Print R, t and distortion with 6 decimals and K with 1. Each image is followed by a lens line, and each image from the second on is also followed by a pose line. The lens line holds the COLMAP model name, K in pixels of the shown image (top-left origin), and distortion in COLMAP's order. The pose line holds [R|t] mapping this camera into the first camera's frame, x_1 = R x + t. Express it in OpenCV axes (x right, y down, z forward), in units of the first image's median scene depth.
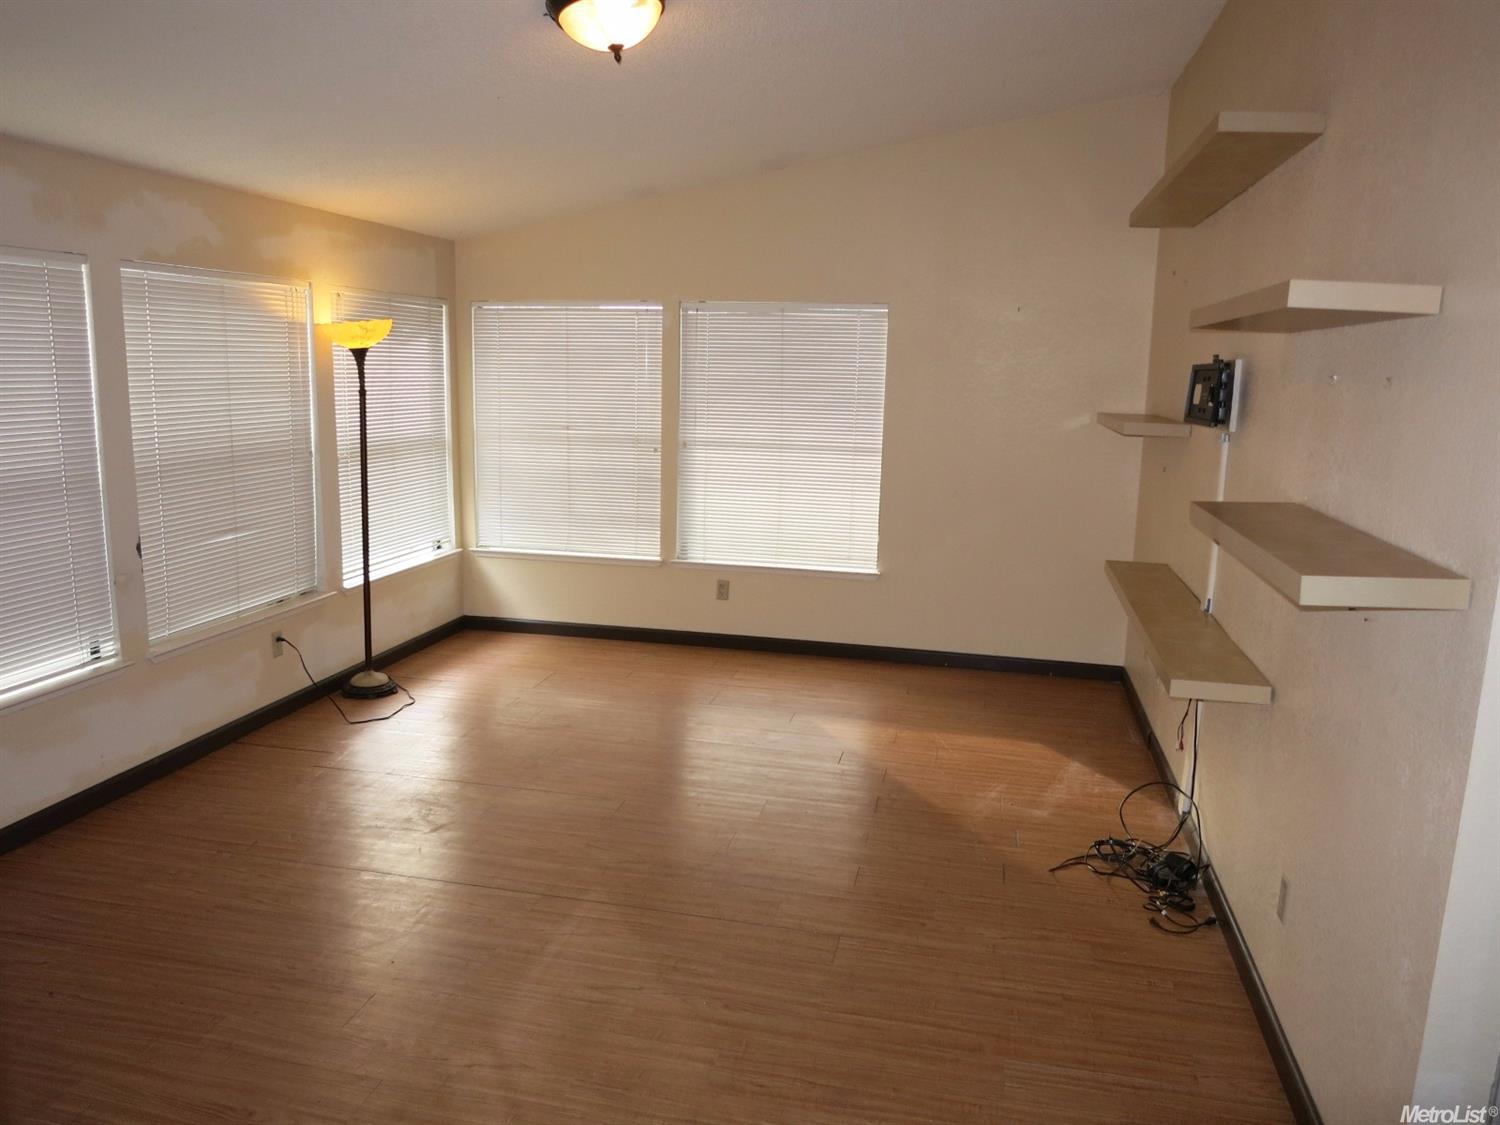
lens RADIAL K [[1080.4, 0, 750.1], [0, 1080.4, 560.2], [0, 0, 1]] dist [-0.051556, 0.014060]
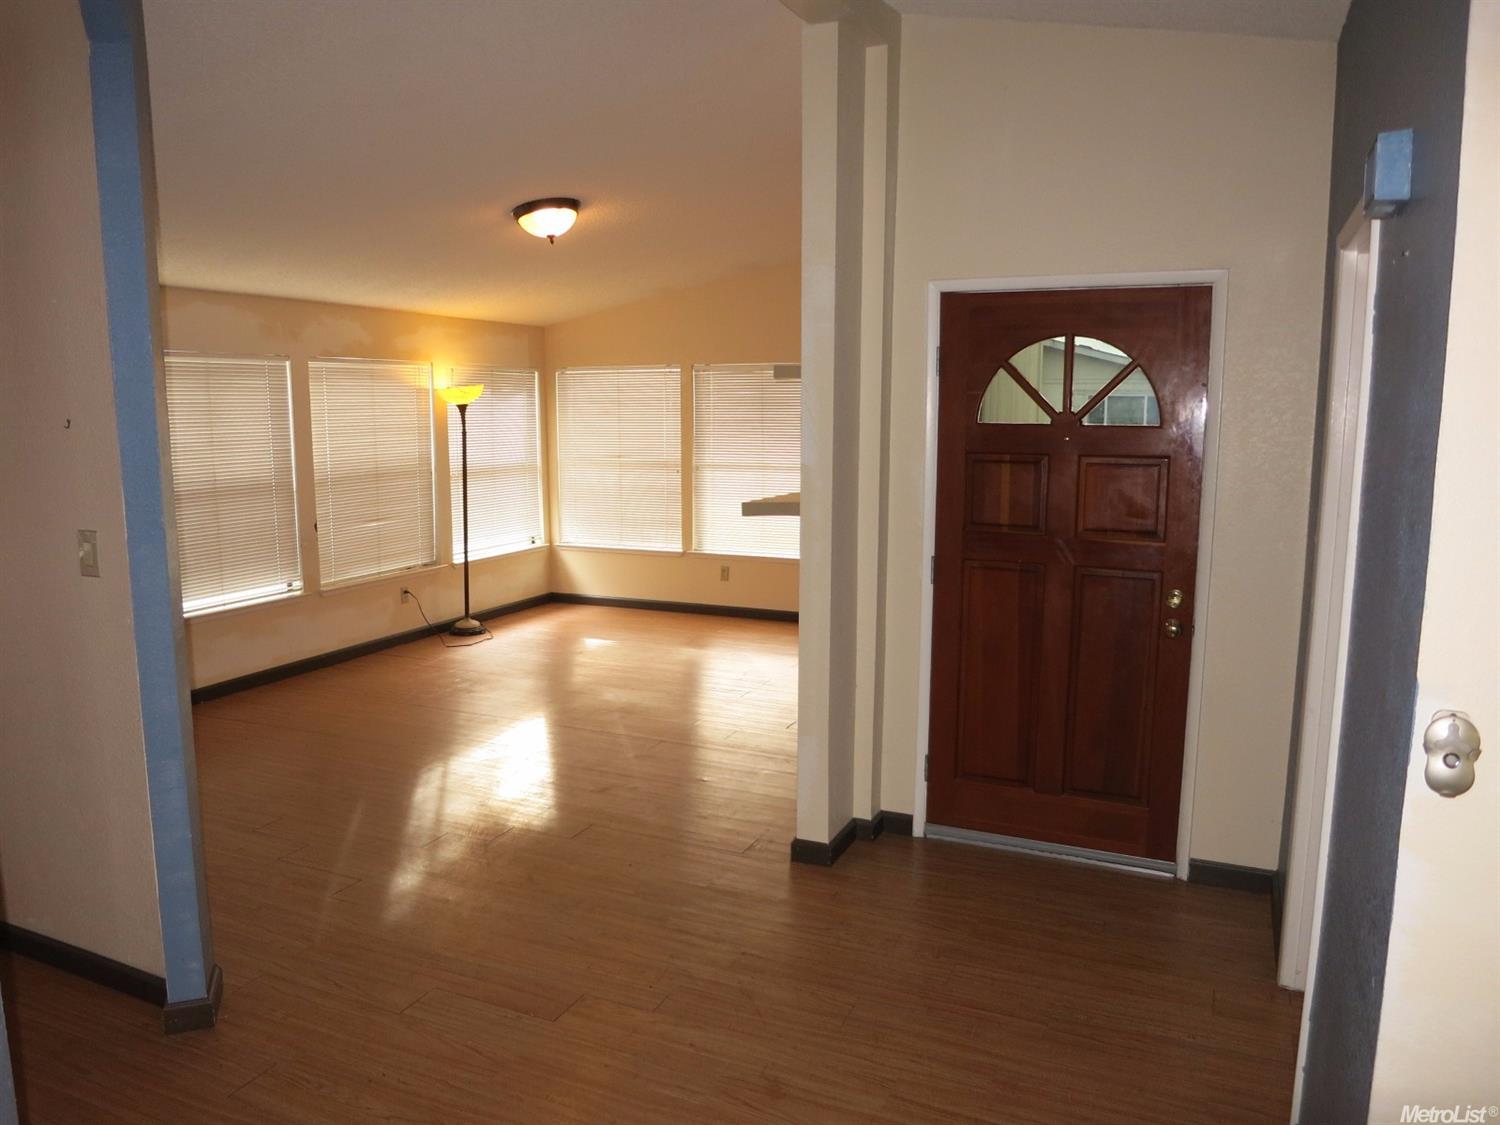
lens RADIAL K [[1080.4, 0, 750.4], [0, 1080.4, 563.3], [0, 0, 1]] dist [-0.051556, 0.014060]
pose [[0.979097, 0.008422, -0.203222, 0.340467], [-0.015301, 0.999361, -0.032299, 0.069915], [0.202820, 0.034733, 0.978600, -0.396787]]
